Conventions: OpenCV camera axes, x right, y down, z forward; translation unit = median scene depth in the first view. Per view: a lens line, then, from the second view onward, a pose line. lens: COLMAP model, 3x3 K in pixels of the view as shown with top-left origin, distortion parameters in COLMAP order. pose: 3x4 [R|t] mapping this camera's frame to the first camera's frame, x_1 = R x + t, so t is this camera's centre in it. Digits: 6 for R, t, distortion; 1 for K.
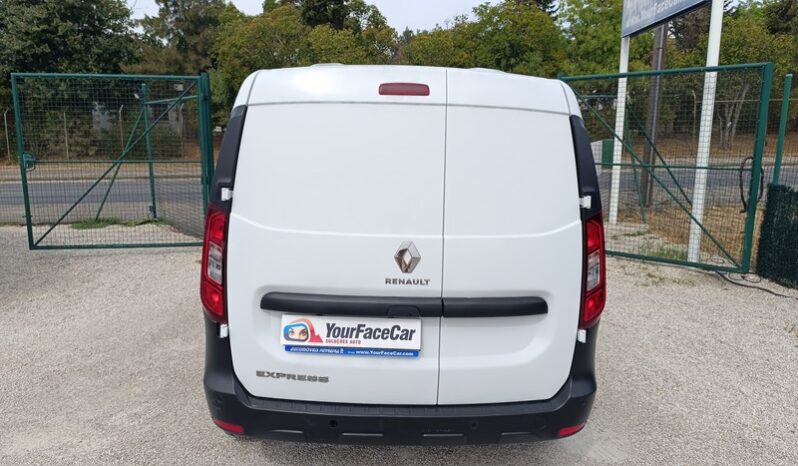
lens RADIAL K [[543.0, 0, 398.9], [0, 543.0, 228.8], [0, 0, 1]] dist [0.038836, -0.042881]
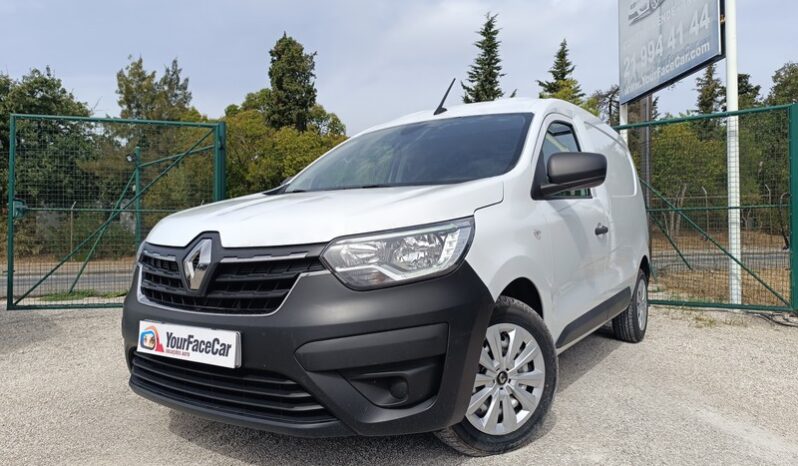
lens RADIAL K [[539.2, 0, 399.0], [0, 539.2, 233.0], [0, 0, 1]] dist [0.047501, -0.051927]
pose [[0.995293, -0.002589, 0.096873, -0.031279], [0.020752, 0.982148, -0.186961, 0.020836], [-0.094659, 0.188092, 0.977579, 0.016606]]
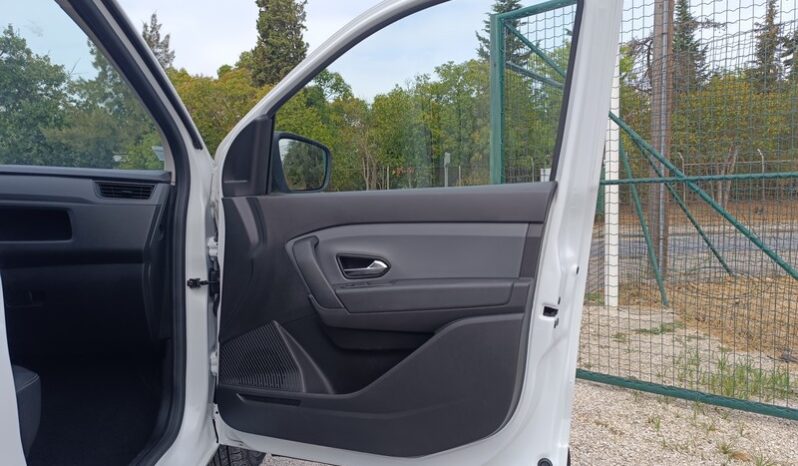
lens RADIAL K [[549.7, 0, 399.0], [0, 549.7, 233.0], [0, 0, 1]] dist [0.035982, -0.047319]
pose [[0.999488, -0.008047, 0.030982, 0.042850], [0.012160, 0.990779, -0.134942, -0.003655], [-0.029611, 0.135249, 0.990369, 0.118927]]
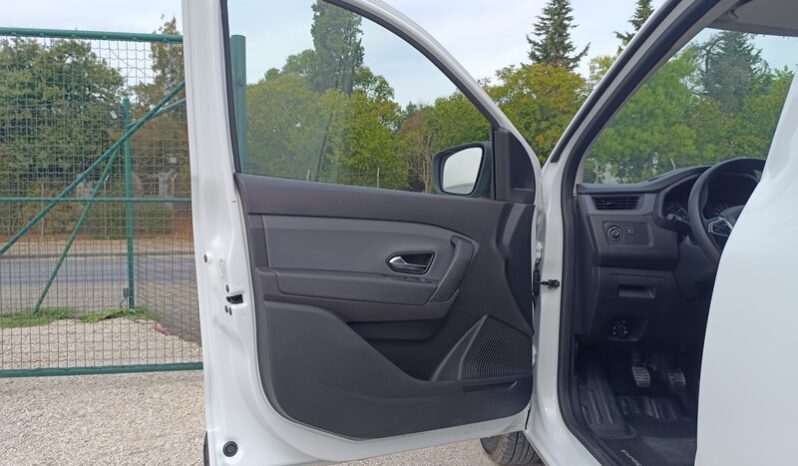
lens RADIAL K [[549.7, 0, 399.0], [0, 549.7, 233.0], [0, 0, 1]] dist [0.035982, -0.047319]
pose [[0.999832, -0.005258, 0.017549, -0.047244], [0.007611, 0.990571, -0.136792, -0.004923], [-0.016664, 0.136902, 0.990444, 0.111420]]
